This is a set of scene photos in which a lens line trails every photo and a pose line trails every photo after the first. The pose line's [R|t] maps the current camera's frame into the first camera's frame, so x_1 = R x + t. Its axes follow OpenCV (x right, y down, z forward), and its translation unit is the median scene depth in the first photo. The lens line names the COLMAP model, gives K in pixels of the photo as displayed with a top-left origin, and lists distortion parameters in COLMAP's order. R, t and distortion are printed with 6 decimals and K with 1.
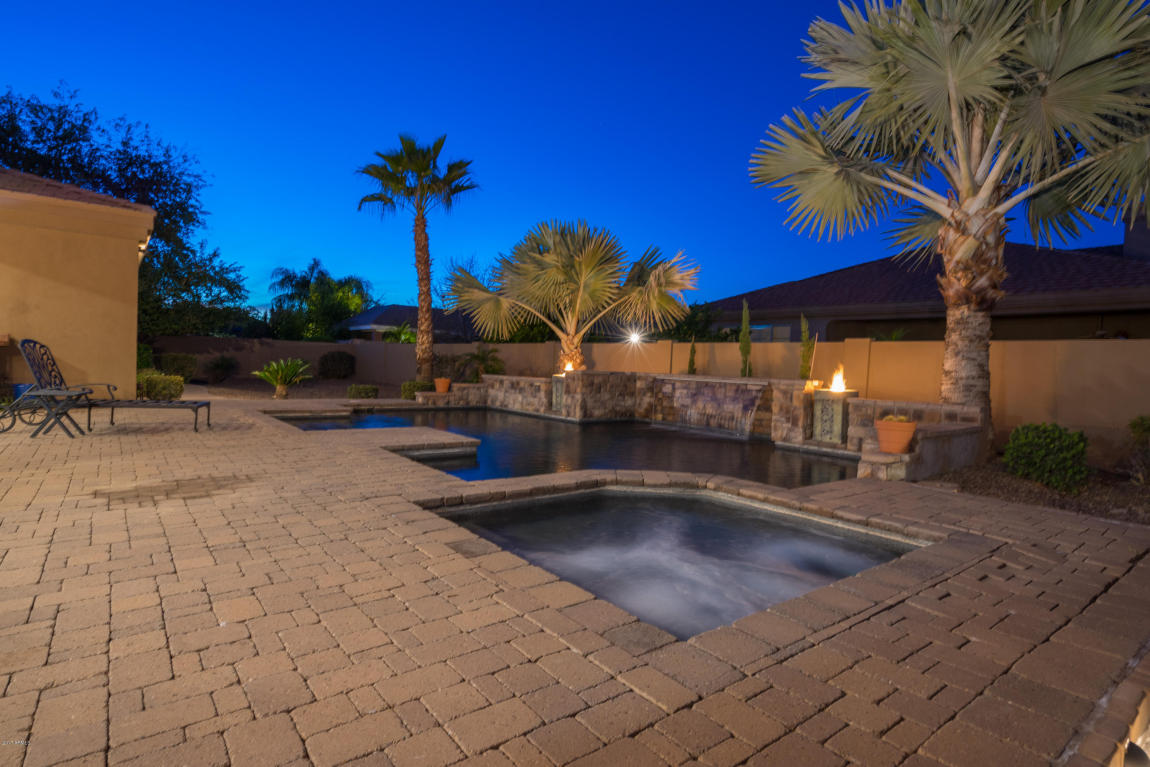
lens RADIAL K [[585.7, 0, 570.5], [0, 585.7, 383.4], [0, 0, 1]] dist [0.004317, 0.000060]
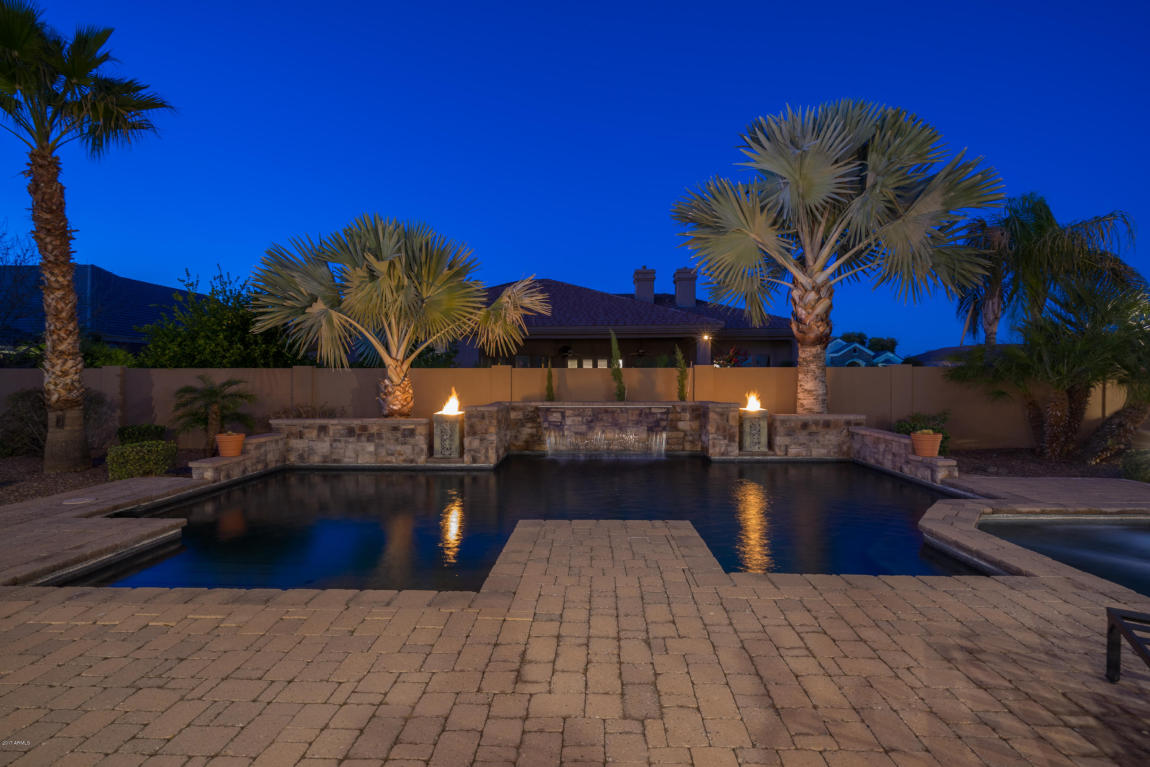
lens RADIAL K [[519.7, 0, 575.2], [0, 519.7, 385.2], [0, 0, 1]] dist [-0.007059, 0.002344]
pose [[0.643393, -0.051784, 0.763783, -0.480654], [0.052384, 0.998349, 0.023560, -0.064685], [-0.763742, 0.024852, 0.645043, 0.430037]]
